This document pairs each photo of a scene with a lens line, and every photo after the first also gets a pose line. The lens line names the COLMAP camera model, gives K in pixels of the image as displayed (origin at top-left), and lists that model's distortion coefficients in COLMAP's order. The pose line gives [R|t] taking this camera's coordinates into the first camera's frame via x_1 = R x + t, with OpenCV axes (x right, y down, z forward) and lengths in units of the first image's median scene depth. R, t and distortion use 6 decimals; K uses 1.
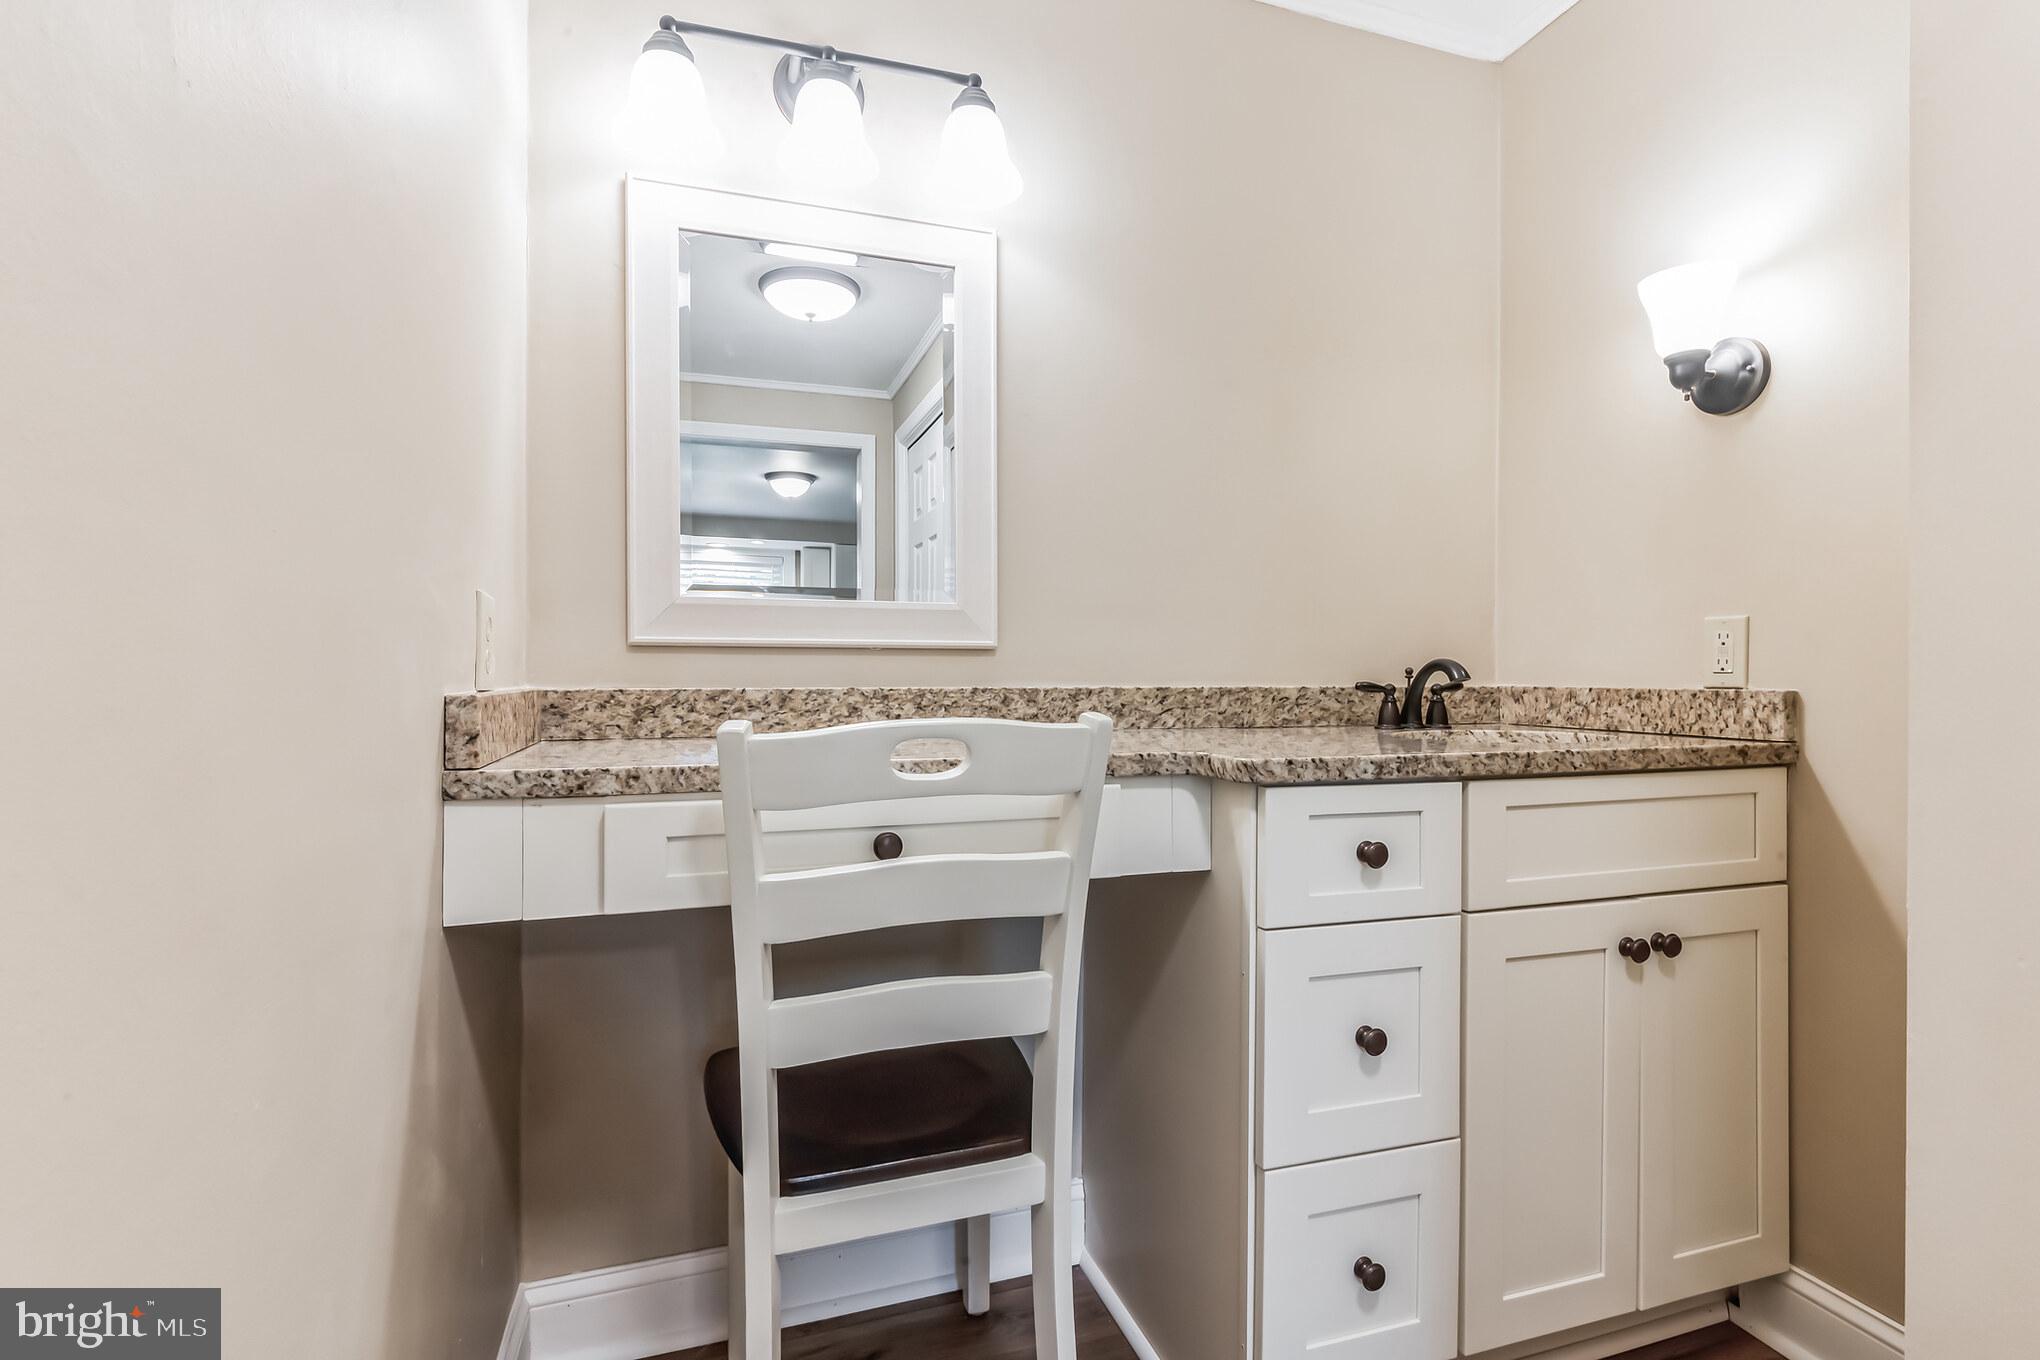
lens RADIAL K [[954.3, 0, 1010.1], [0, 954.3, 689.7], [0, 0, 1]] dist [-0.000490, -0.000322]
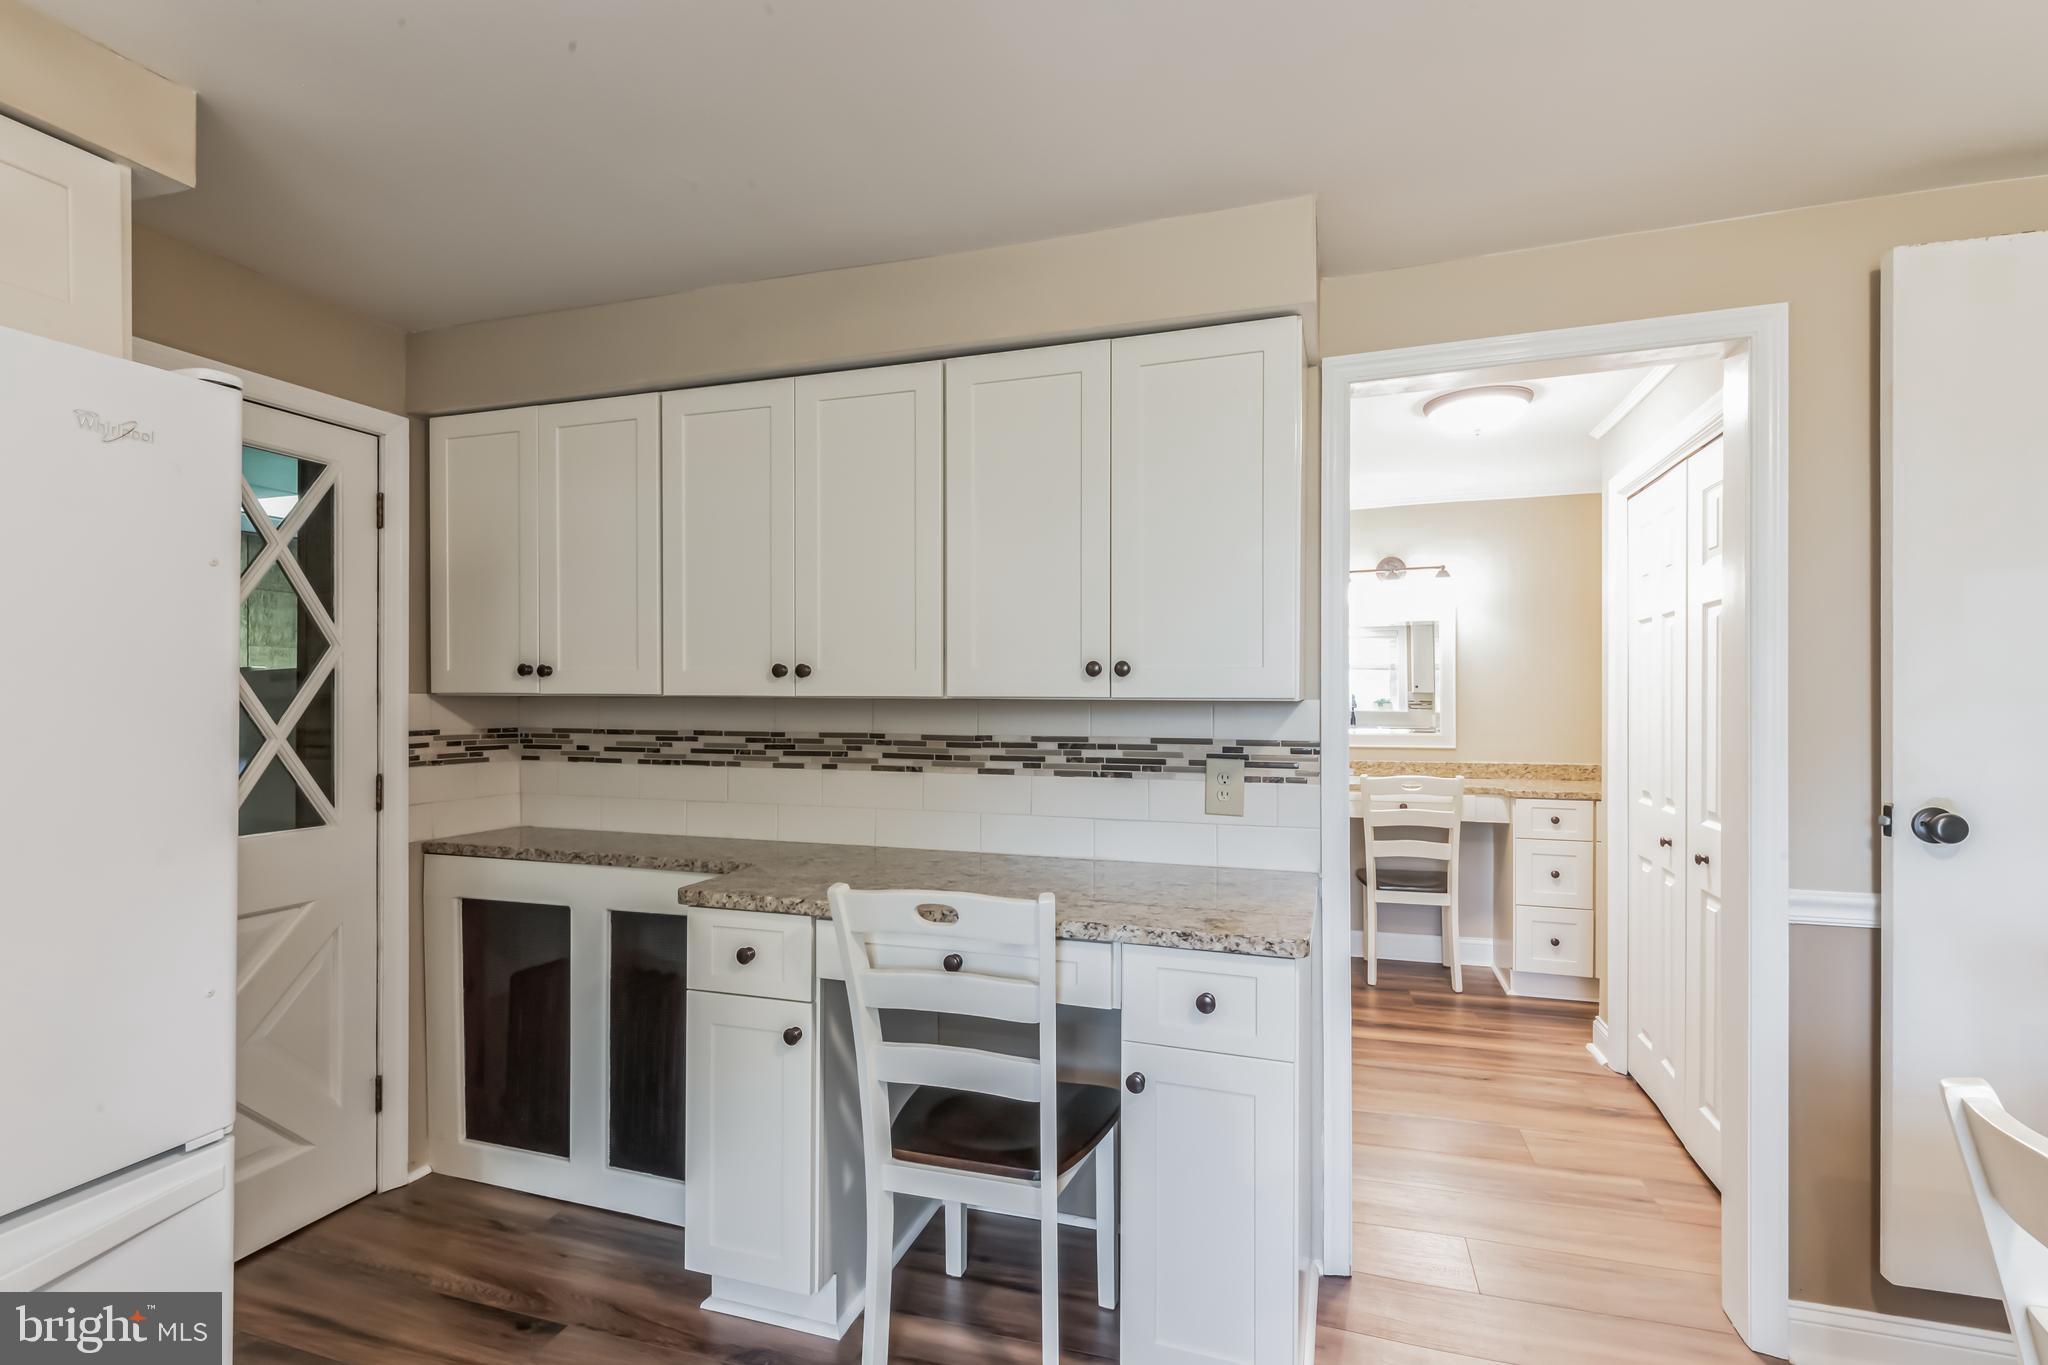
lens RADIAL K [[932.8, 0, 1018.7], [0, 932.8, 700.2], [0, 0, 1]] dist [0.002202, -0.000029]
pose [[0.808610, 0.000067, -0.588345, 0.791413], [-0.005439, 0.999958, -0.007360, -0.222822], [0.588320, 0.009151, 0.808576, -2.842591]]
